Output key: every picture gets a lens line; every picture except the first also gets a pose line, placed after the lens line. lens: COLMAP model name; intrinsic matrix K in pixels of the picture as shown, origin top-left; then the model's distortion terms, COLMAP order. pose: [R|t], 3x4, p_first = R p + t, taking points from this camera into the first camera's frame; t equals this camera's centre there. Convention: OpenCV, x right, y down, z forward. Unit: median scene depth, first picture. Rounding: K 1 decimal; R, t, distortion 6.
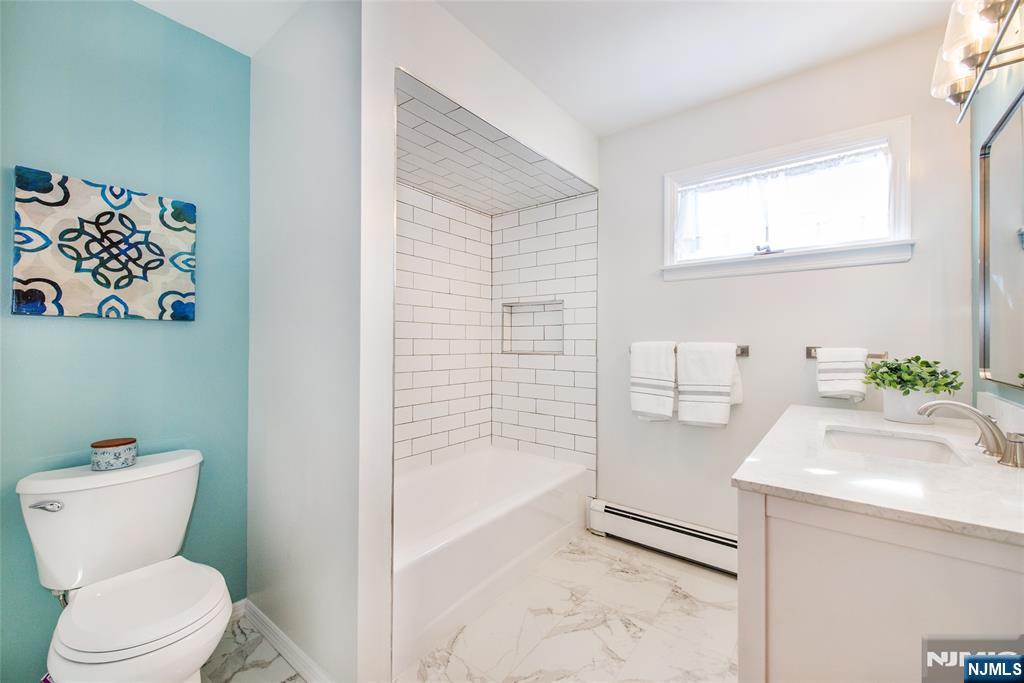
lens RADIAL K [[412.4, 0, 512.0], [0, 412.4, 341.5], [0, 0, 1]] dist [0.001239, 0.000105]
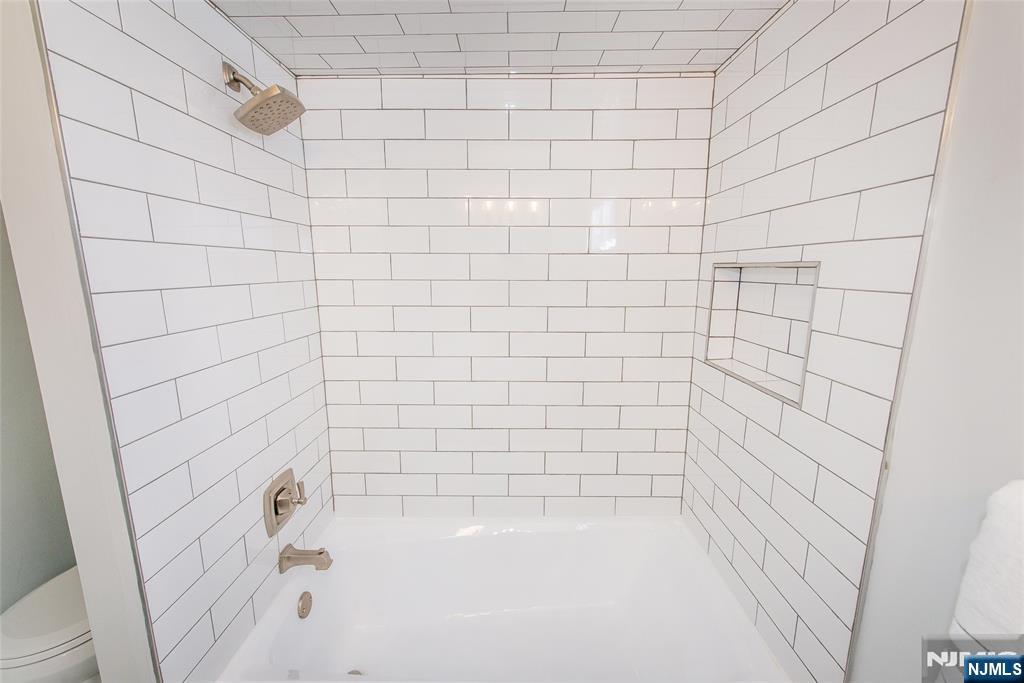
lens RADIAL K [[412.4, 0, 507.1], [0, 412.4, 346.3], [0, 0, 1]] dist [0.011500, -0.000050]
pose [[0.608346, 0.140850, -0.781074, 0.308572], [0.003560, 0.983633, 0.180149, -0.116239], [0.793664, -0.112374, 0.597888, 0.691598]]
